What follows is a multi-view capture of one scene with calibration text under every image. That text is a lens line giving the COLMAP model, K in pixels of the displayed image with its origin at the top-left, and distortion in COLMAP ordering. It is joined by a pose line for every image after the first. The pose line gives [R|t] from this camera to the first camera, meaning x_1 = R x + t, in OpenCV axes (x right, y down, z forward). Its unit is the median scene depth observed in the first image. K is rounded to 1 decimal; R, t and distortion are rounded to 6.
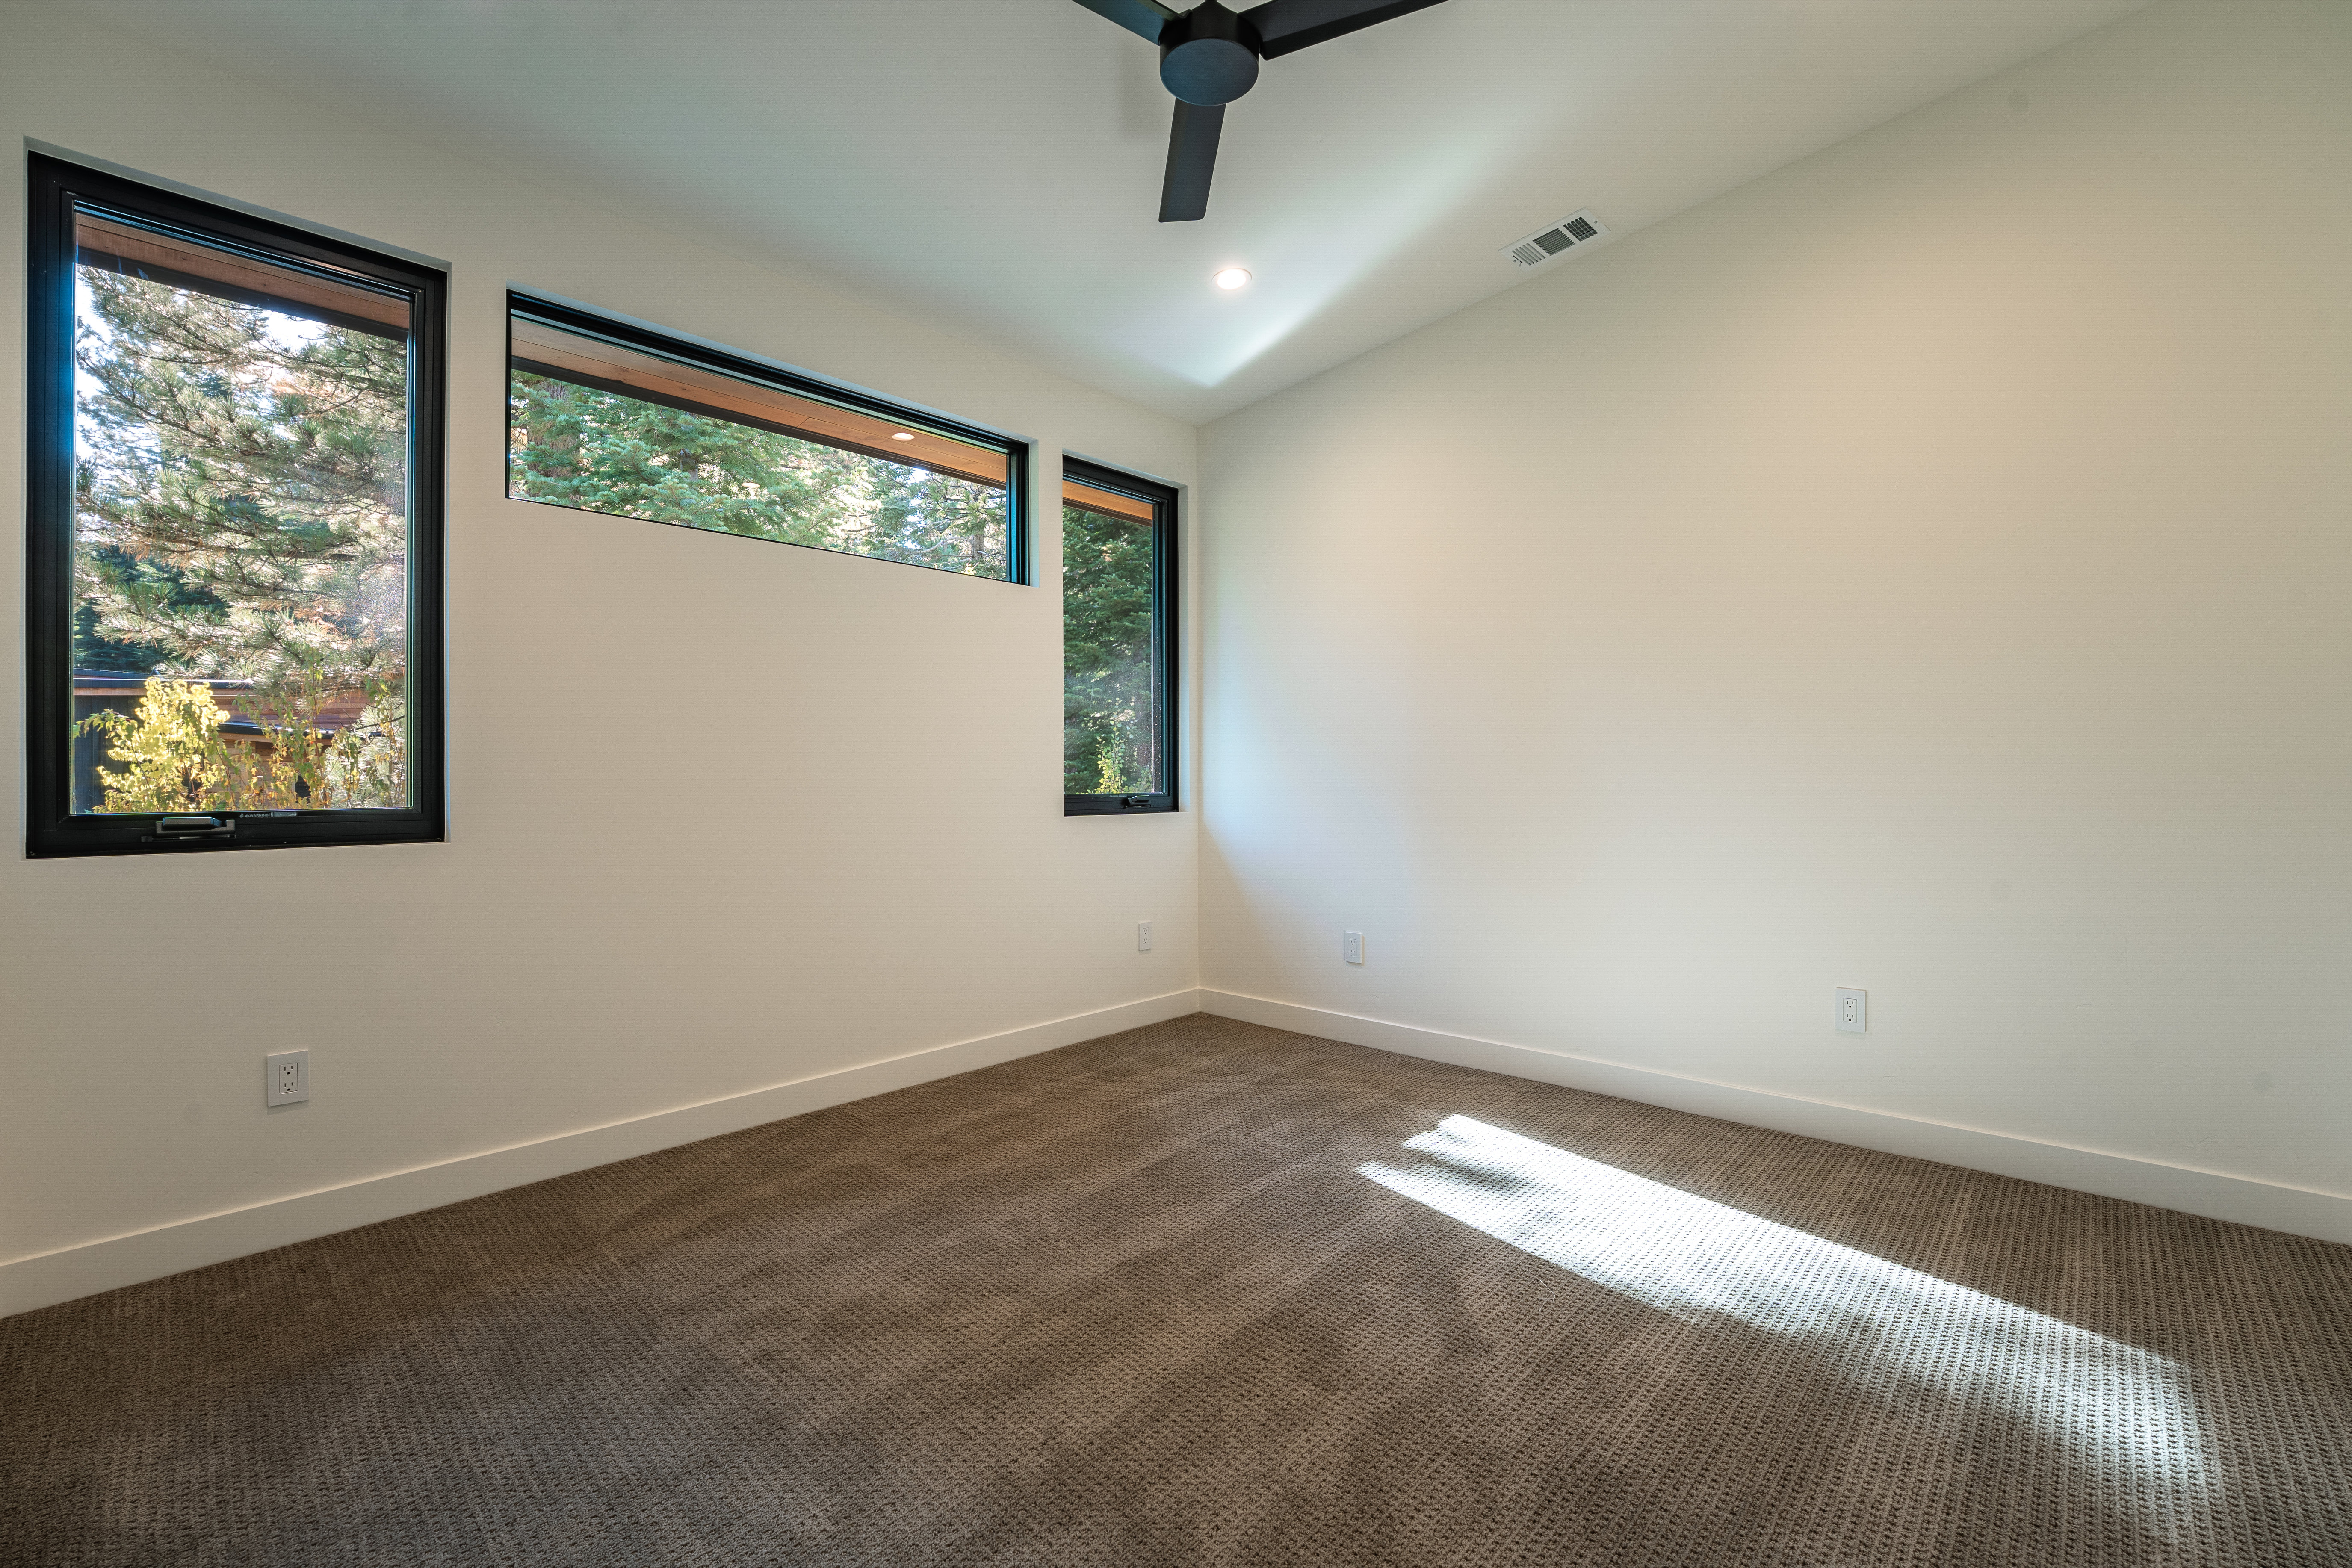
lens RADIAL K [[977.2, 0, 1171.3], [0, 977.2, 785.7], [0, 0, 1]] dist [-0.022248, 0.002293]
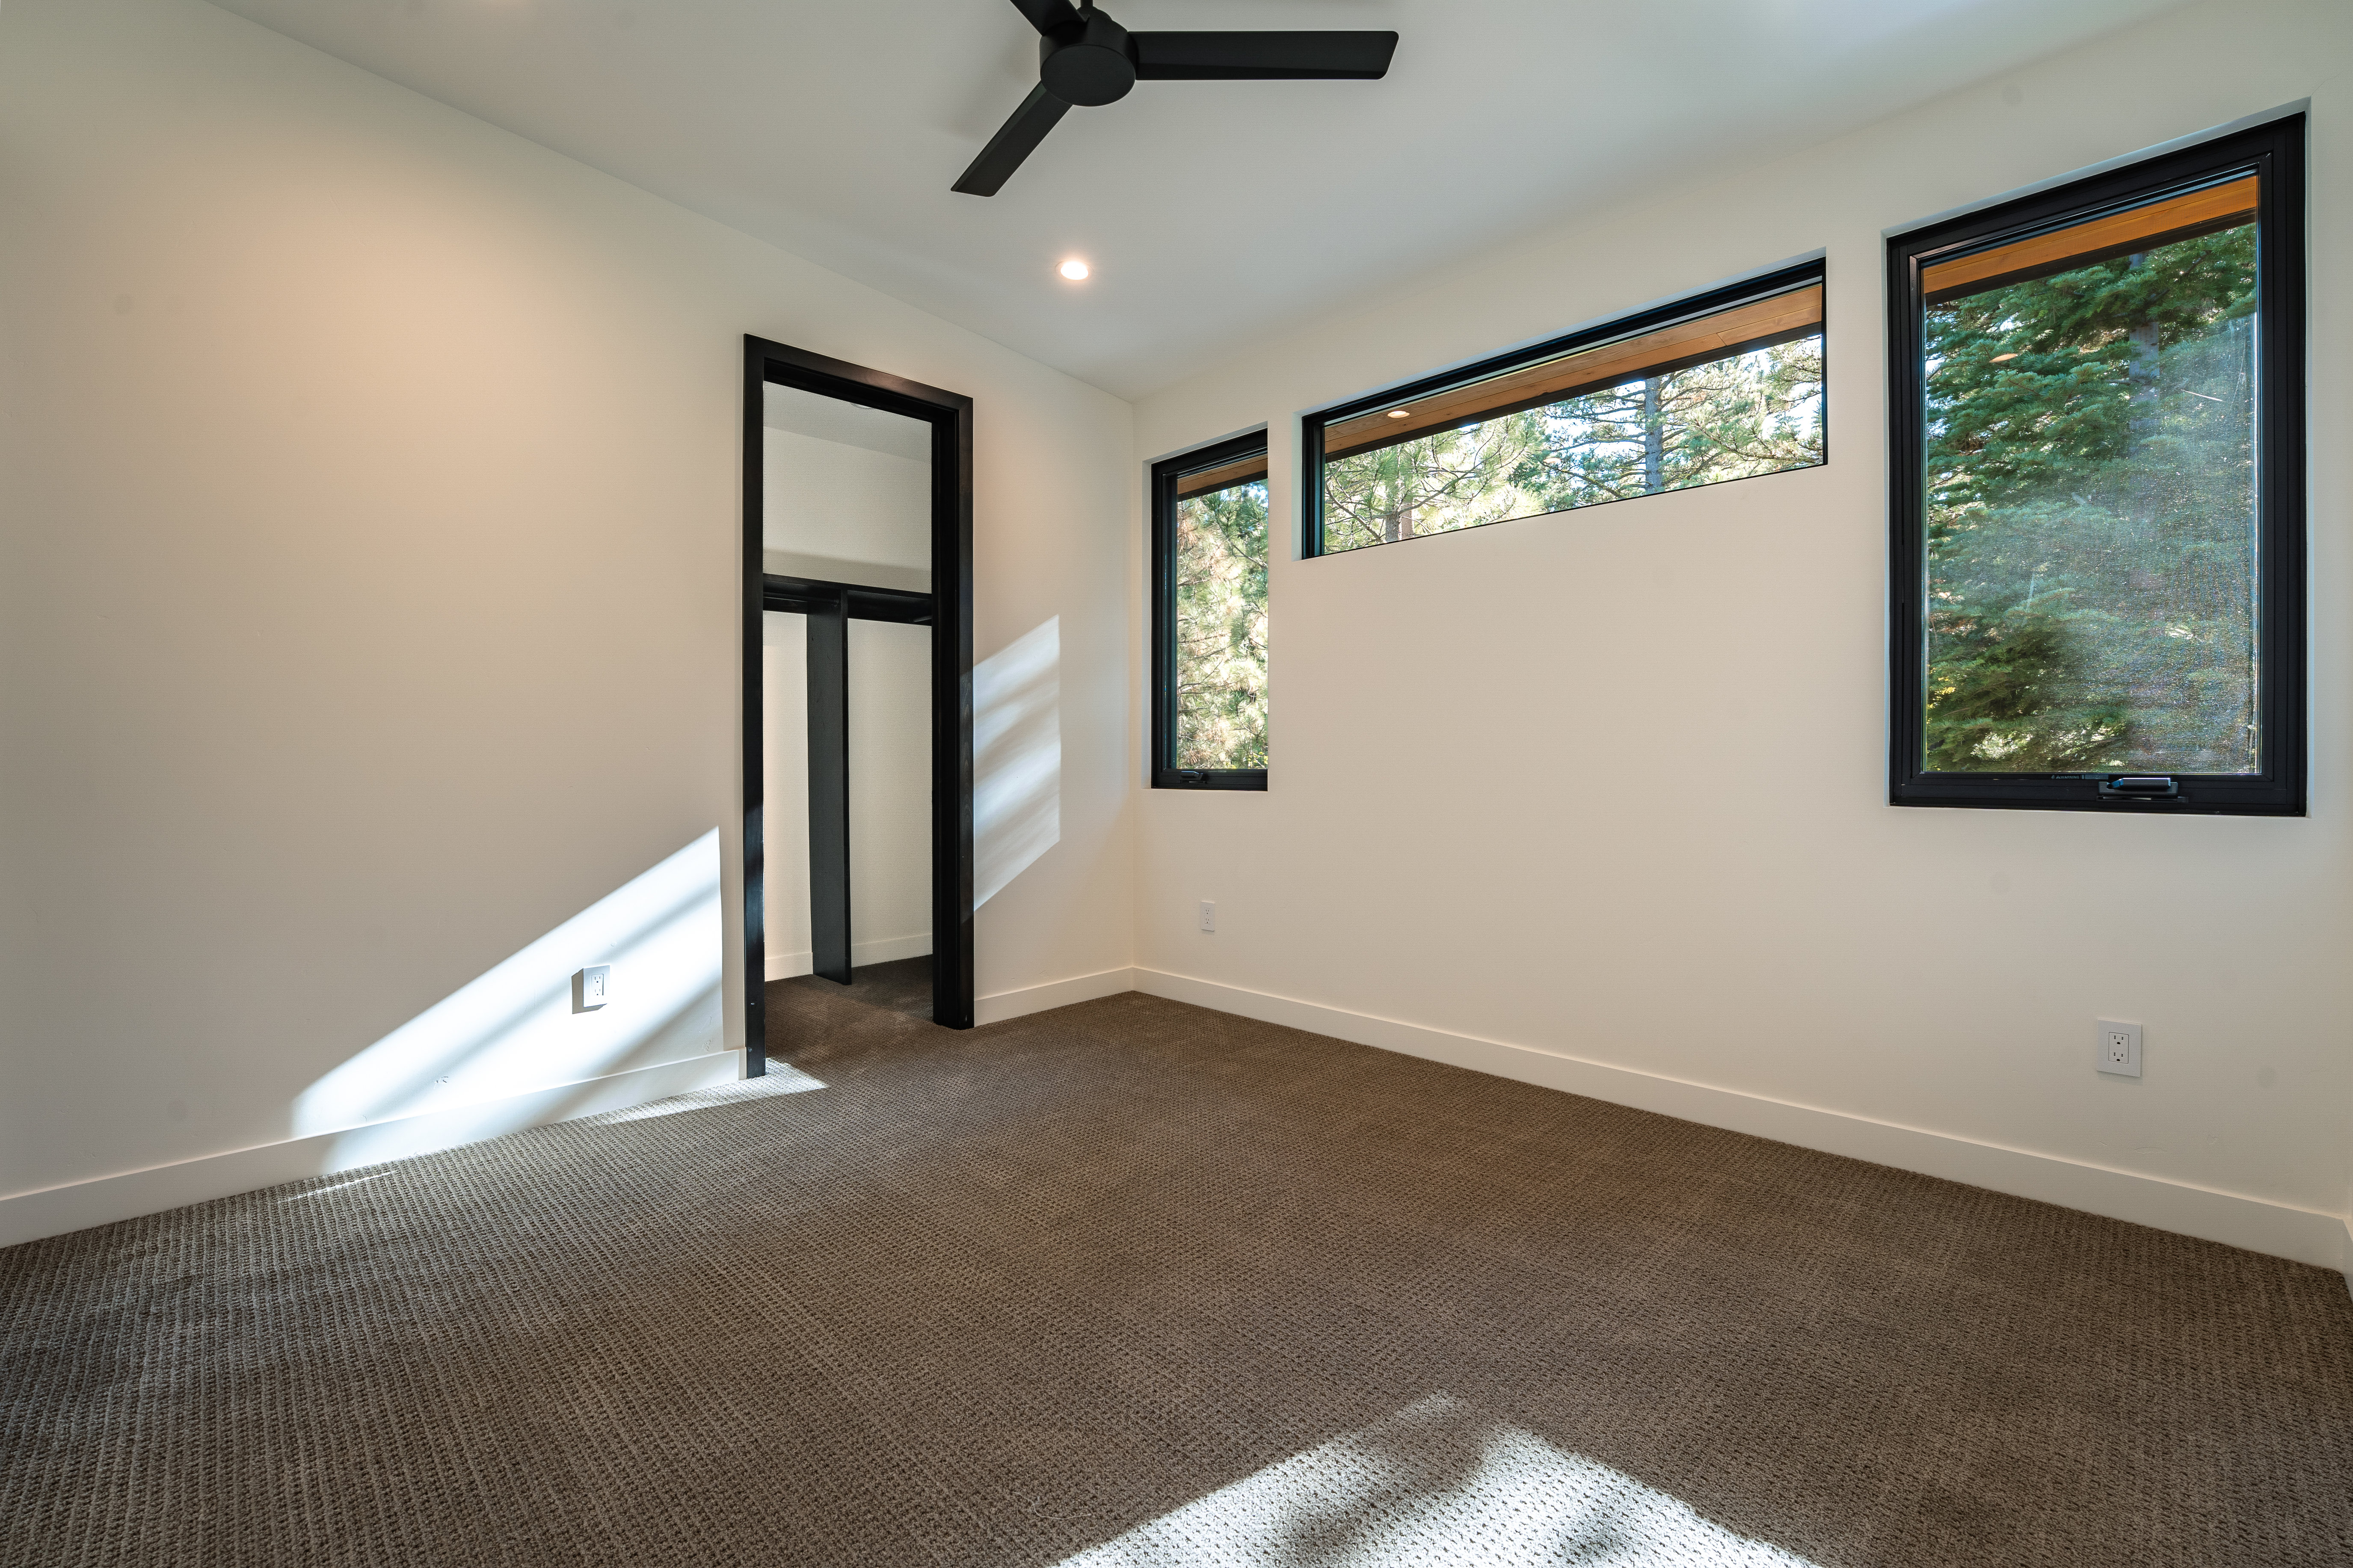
lens RADIAL K [[977.6, 0, 1187.4], [0, 977.6, 763.0], [0, 0, 1]] dist [-0.022248, 0.002293]
pose [[-0.001709, 0.014565, -0.999892, 0.639413], [0.000912, 0.999894, 0.014563, -0.008181], [0.999998, -0.000887, -0.001722, 0.669131]]
